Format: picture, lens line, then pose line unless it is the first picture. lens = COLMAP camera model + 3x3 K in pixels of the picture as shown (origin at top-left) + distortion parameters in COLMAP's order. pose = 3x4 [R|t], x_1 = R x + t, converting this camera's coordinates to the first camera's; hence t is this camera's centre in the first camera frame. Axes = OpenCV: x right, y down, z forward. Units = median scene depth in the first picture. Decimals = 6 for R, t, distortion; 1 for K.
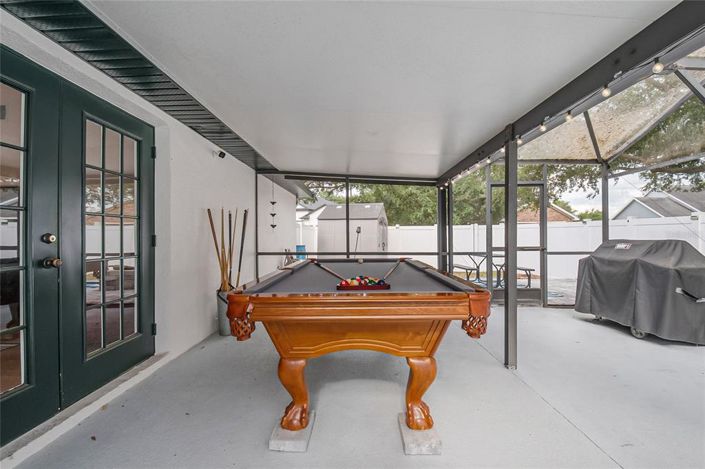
lens RADIAL K [[308.2, 0, 352.9], [0, 308.2, 233.2], [0, 0, 1]] dist [-0.000688, -0.001311]
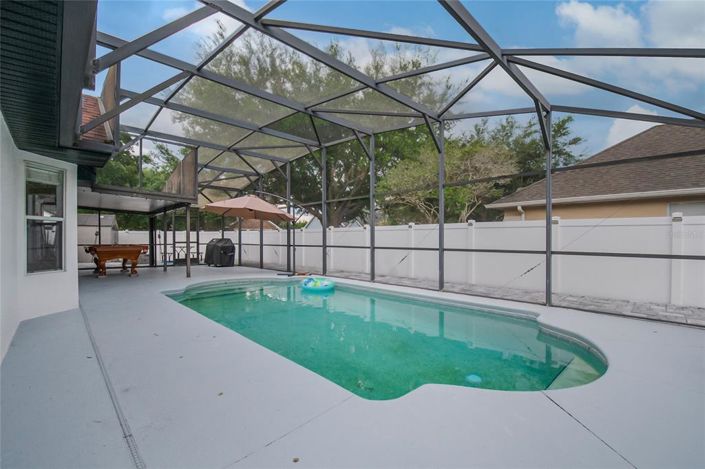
lens RADIAL K [[308.2, 0, 352.6], [0, 308.2, 234.2], [0, 0, 1]] dist [-0.000688, -0.001311]
pose [[0.717947, 0.003323, 0.696089, -0.213384], [0.004393, 0.999947, -0.009304, 0.019376], [-0.696084, 0.009738, 0.717895, -1.587295]]
